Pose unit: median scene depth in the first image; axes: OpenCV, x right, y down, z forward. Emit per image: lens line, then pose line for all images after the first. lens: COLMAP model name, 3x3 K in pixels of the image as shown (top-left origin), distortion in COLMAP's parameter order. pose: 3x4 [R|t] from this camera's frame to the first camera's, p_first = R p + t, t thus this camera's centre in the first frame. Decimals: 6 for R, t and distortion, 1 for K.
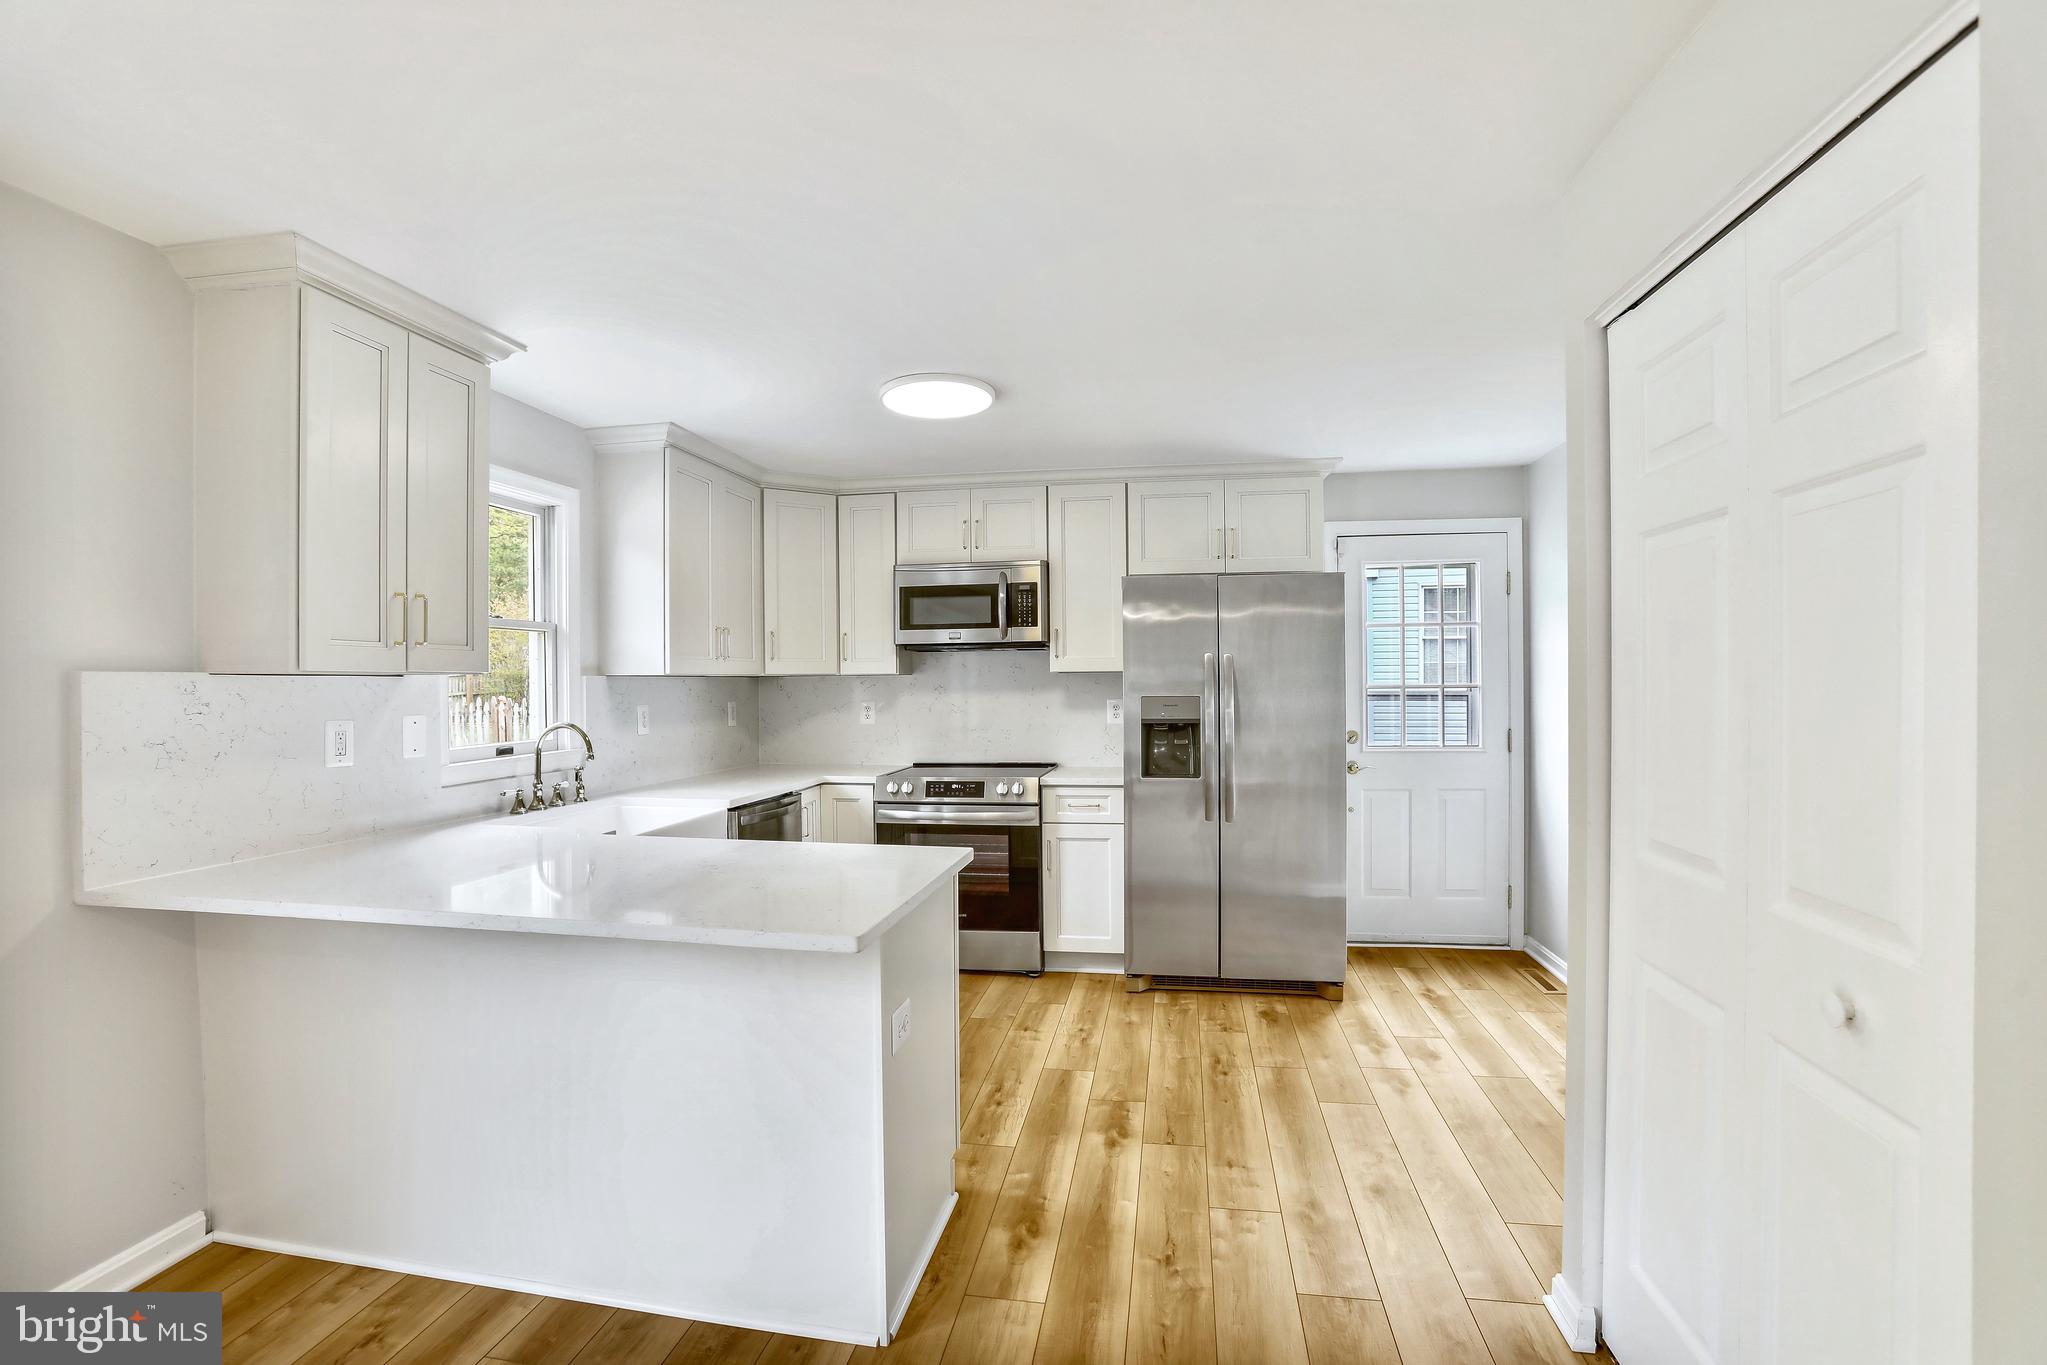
lens RADIAL K [[956.7, 0, 1023.5], [0, 956.7, 682.5], [0, 0, 1]] dist [-0.001459, -0.000037]
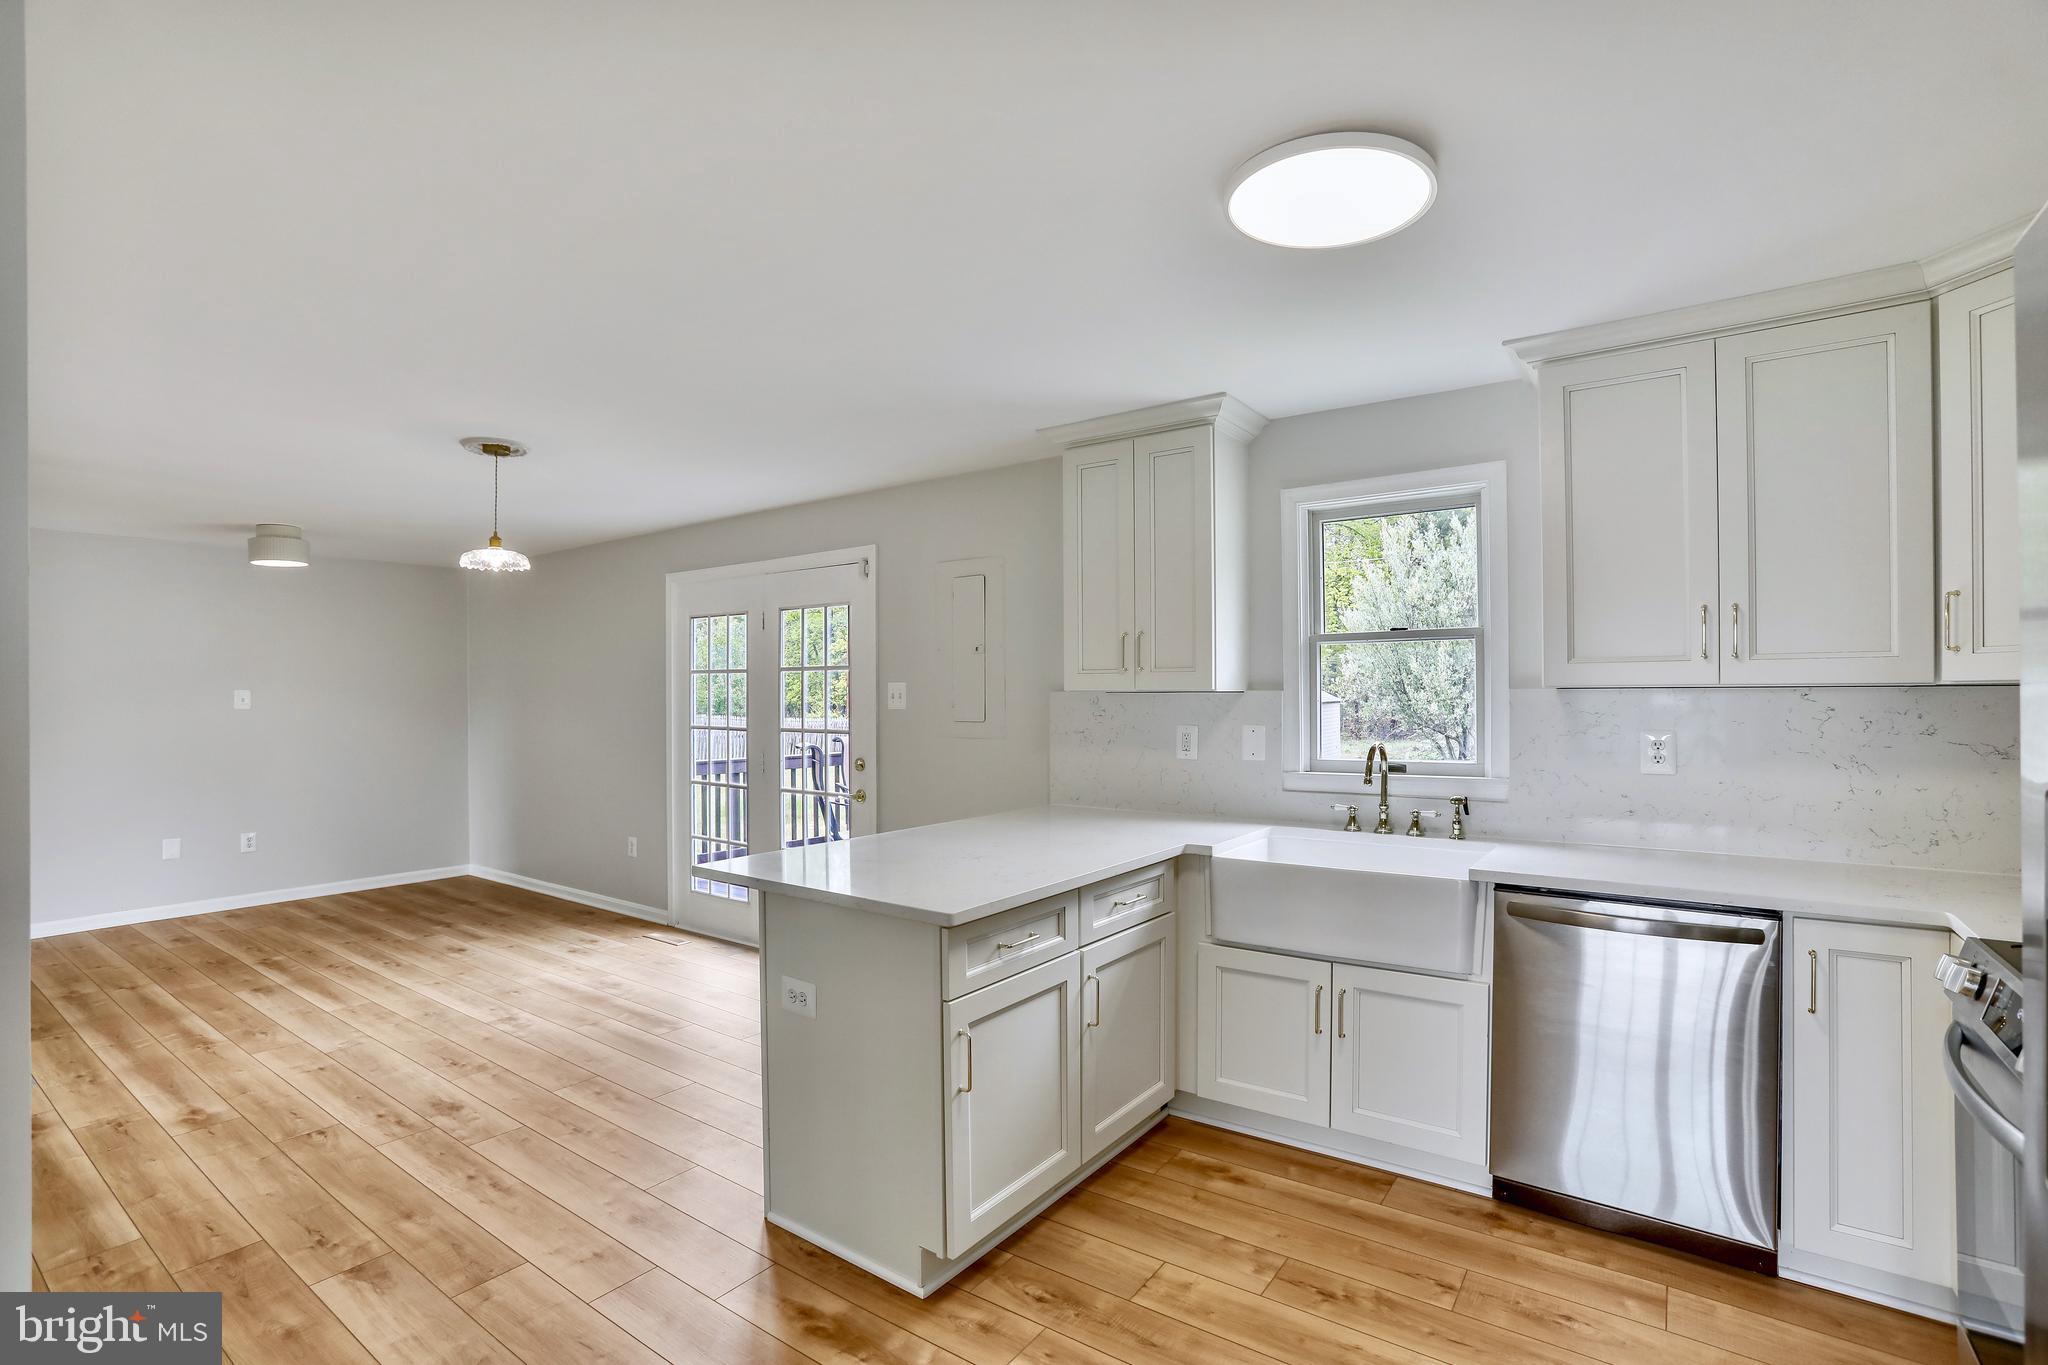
lens RADIAL K [[971.6, 0, 1018.3], [0, 971.6, 698.0], [0, 0, 1]] dist [-0.067344, 0.032578]
pose [[-0.447394, 0.007370, -0.894306, 0.579691], [0.001902, 0.999972, 0.007289, -0.008609], [0.894335, 0.001561, -0.447396, 1.289180]]
